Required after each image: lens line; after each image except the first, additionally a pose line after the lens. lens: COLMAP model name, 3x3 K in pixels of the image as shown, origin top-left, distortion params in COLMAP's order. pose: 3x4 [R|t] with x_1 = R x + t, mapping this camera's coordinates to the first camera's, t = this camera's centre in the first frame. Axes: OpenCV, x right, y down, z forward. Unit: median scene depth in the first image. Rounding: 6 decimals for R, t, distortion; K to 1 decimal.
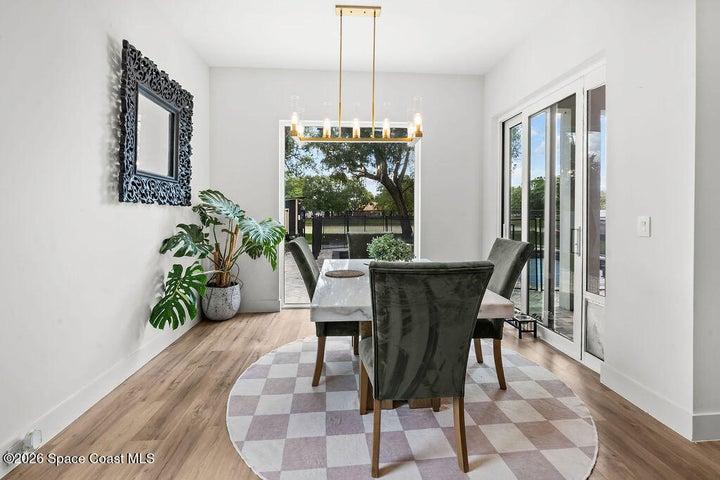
lens RADIAL K [[335.5, 0, 364.4], [0, 335.5, 218.8], [0, 0, 1]] dist [-0.003399, -0.000975]
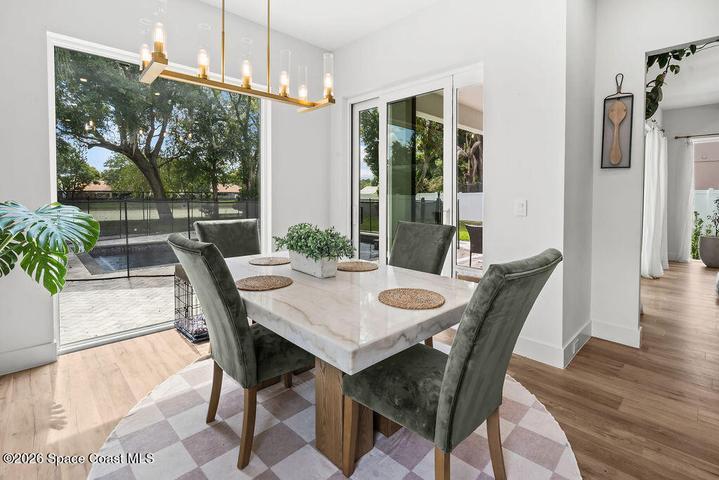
lens RADIAL K [[335.1, 0, 356.3], [0, 335.1, 207.2], [0, 0, 1]] dist [-0.003399, -0.000975]
pose [[0.770369, -0.014385, 0.637436, -0.284102], [0.002299, 0.999802, 0.019784, -0.003247], [-0.637594, -0.013775, 0.770249, 0.288548]]
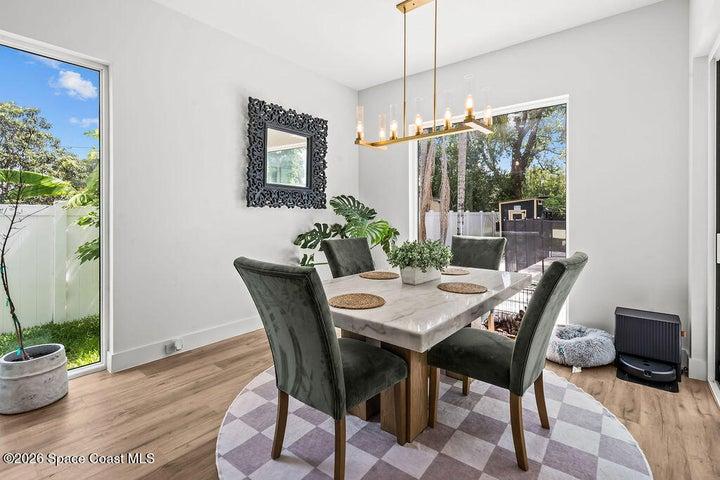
lens RADIAL K [[335.5, 0, 366.1], [0, 335.5, 216.3], [0, 0, 1]] dist [-0.003399, -0.000975]
pose [[0.737089, 0.004893, -0.675778, 0.467293], [-0.012464, 0.999902, -0.006356, -0.004388], [0.675681, 0.013108, 0.737078, 0.187511]]
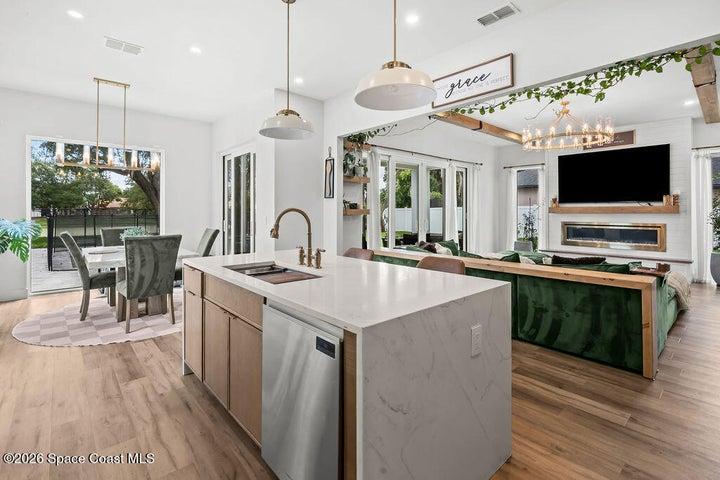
lens RADIAL K [[335.5, 0, 361.4], [0, 335.5, 214.6], [0, 0, 1]] dist [-0.003399, -0.000975]
pose [[0.796302, -0.004962, 0.604879, -0.036102], [0.008291, 0.999962, -0.002712, -0.004107], [-0.604843, 0.007175, 0.796313, -0.850046]]
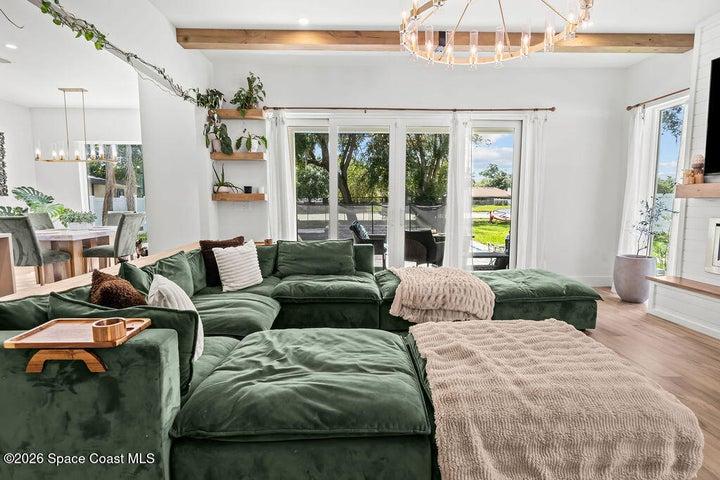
lens RADIAL K [[379.2, 0, 365.8], [0, 379.2, 233.7], [0, 0, 1]] dist [0.004542, 0.001437]
pose [[0.999363, 0.002243, -0.035629, 1.547563], [0.000339, 0.997384, 0.072286, 0.016526], [0.035698, -0.072252, 0.996747, -1.027691]]
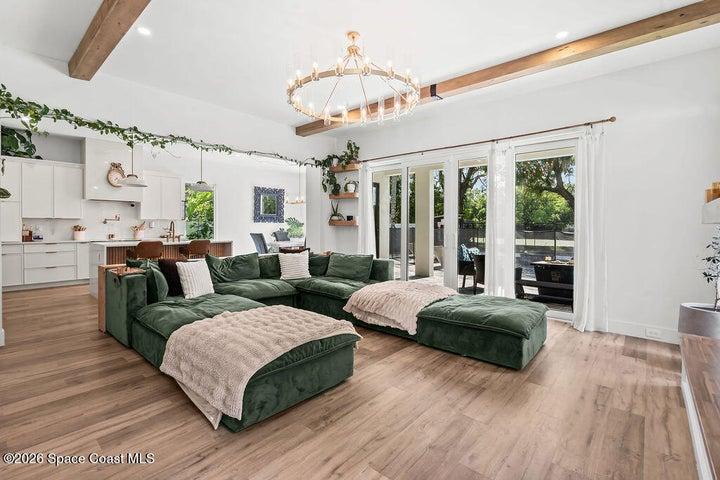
lens RADIAL K [[335.5, 0, 358.9], [0, 335.5, 226.5], [0, 0, 1]] dist [-0.003399, -0.000975]
pose [[0.699393, 0.004977, -0.714720, 2.513269], [-0.014225, 0.999875, -0.006957, 0.011498], [0.714595, 0.015033, 0.699376, -0.834774]]
